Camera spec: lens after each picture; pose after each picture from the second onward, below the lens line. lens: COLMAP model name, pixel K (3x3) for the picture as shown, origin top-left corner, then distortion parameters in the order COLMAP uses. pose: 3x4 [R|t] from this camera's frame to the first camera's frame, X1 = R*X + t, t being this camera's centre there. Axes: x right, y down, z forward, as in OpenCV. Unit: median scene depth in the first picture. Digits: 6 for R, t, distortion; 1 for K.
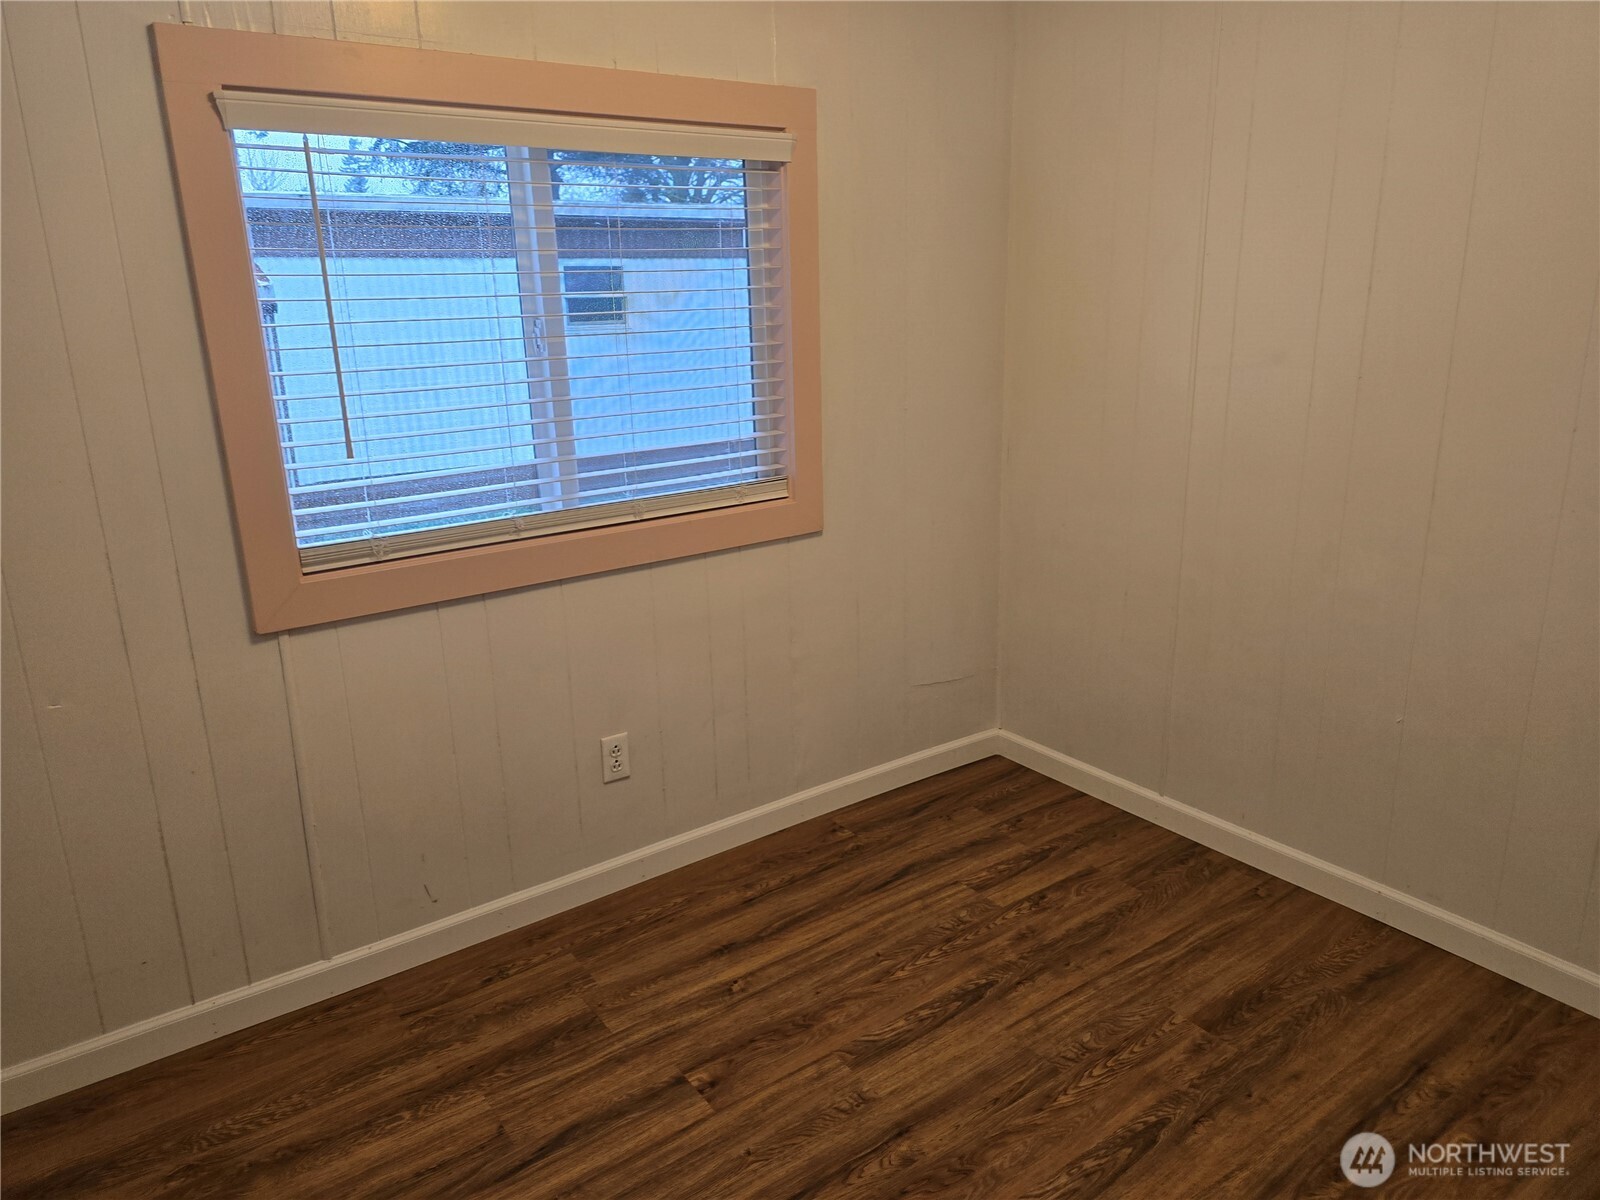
lens RADIAL K [[1077.7, 0, 801.2], [0, 1077.7, 599.5], [0, 0, 1]] dist [0.056942, -0.047264]
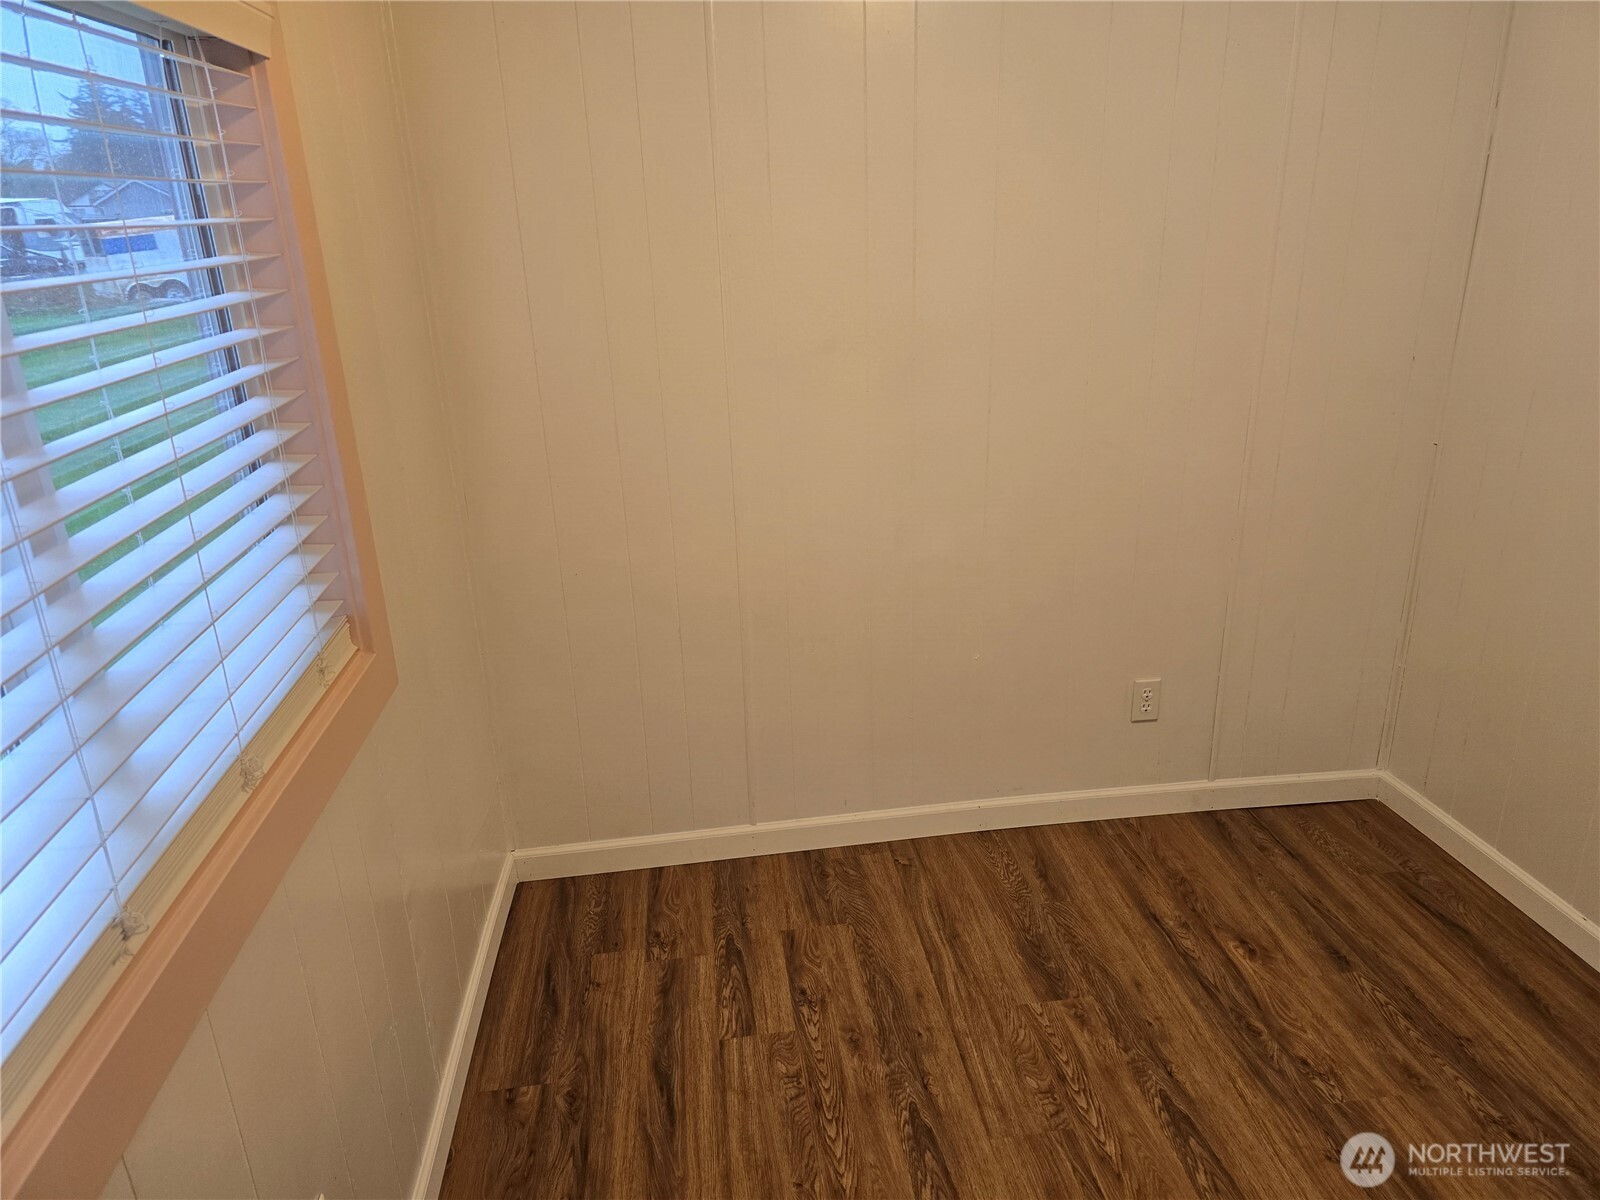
lens RADIAL K [[1077.7, 0, 803.2], [0, 1077.7, 591.4], [0, 0, 1]] dist [0.056942, -0.047264]
pose [[0.468939, -0.281008, 0.837335, -0.430195], [0.261787, 0.949659, 0.172093, -0.184792], [-0.843542, 0.138502, 0.518896, 0.533150]]
